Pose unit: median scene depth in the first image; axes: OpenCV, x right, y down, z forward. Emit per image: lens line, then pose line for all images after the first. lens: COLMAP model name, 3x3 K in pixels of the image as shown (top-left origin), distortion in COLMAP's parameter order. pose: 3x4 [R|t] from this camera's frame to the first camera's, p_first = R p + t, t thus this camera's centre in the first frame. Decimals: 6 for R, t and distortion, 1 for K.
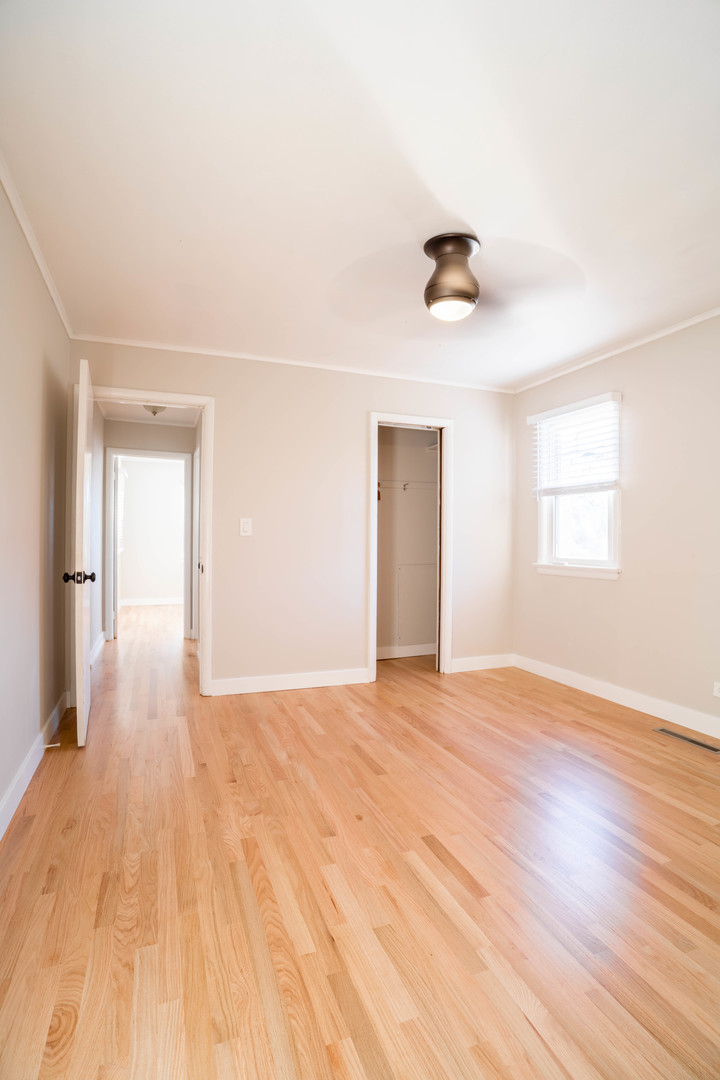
lens RADIAL K [[531.6, 0, 360.0], [0, 531.6, 540.0], [0, 0, 1]] dist [-0.070218, 0.026215]
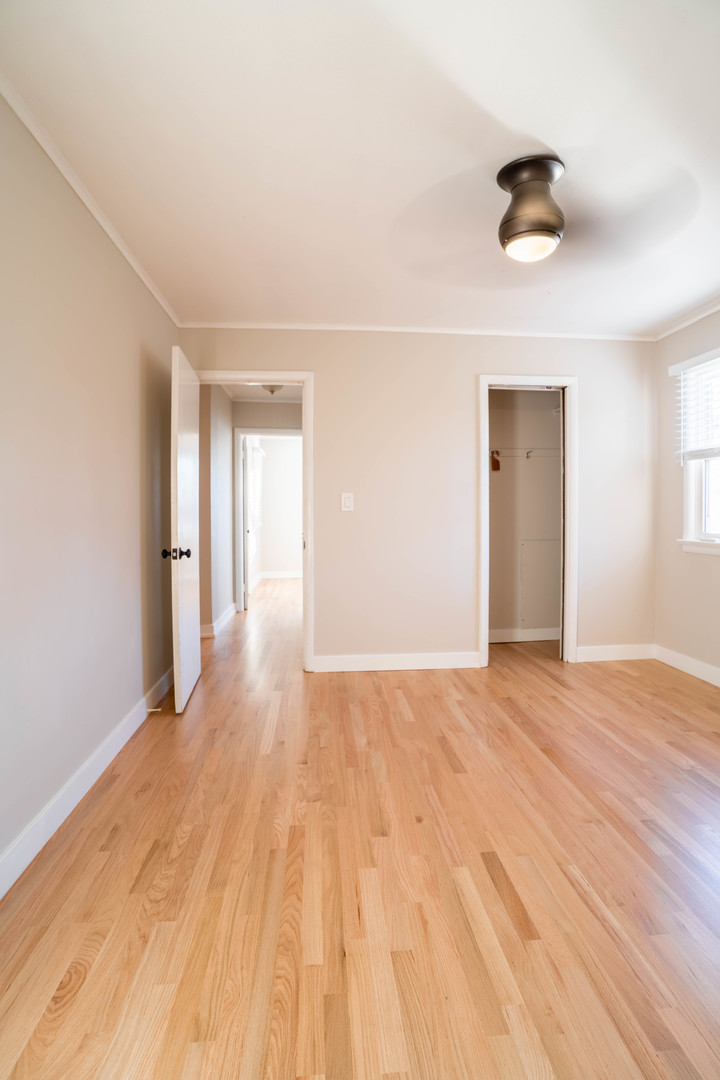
lens RADIAL K [[539.0, 0, 360.7], [0, 539.0, 523.8], [0, 0, 1]] dist [-0.070793, 0.025915]
pose [[0.958688, -0.005424, -0.284409, 0.130680], [0.011445, 0.999744, 0.019513, -0.005638], [0.284231, -0.021962, 0.958504, 0.072432]]
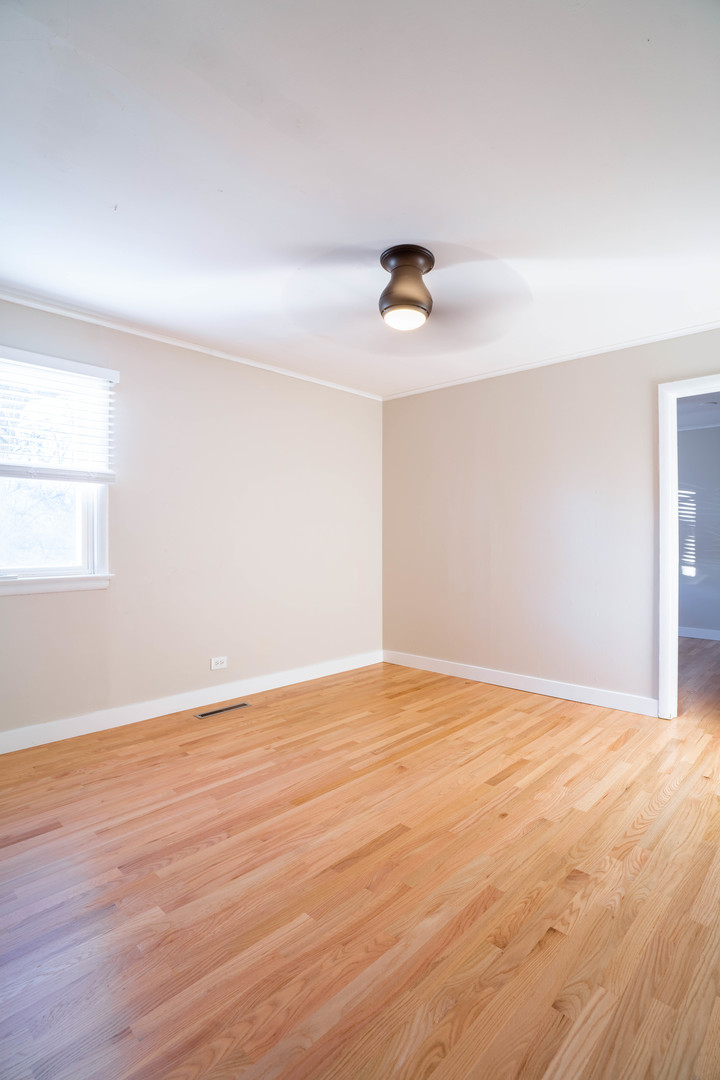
lens RADIAL K [[531.6, 0, 360.0], [0, 531.6, 540.0], [0, 0, 1]] dist [-0.070218, 0.026215]
pose [[-0.425480, -0.009083, 0.904922, -0.627019], [-0.001145, 0.999954, 0.009498, -0.015311], [-0.904967, 0.003005, -0.425471, 1.320369]]
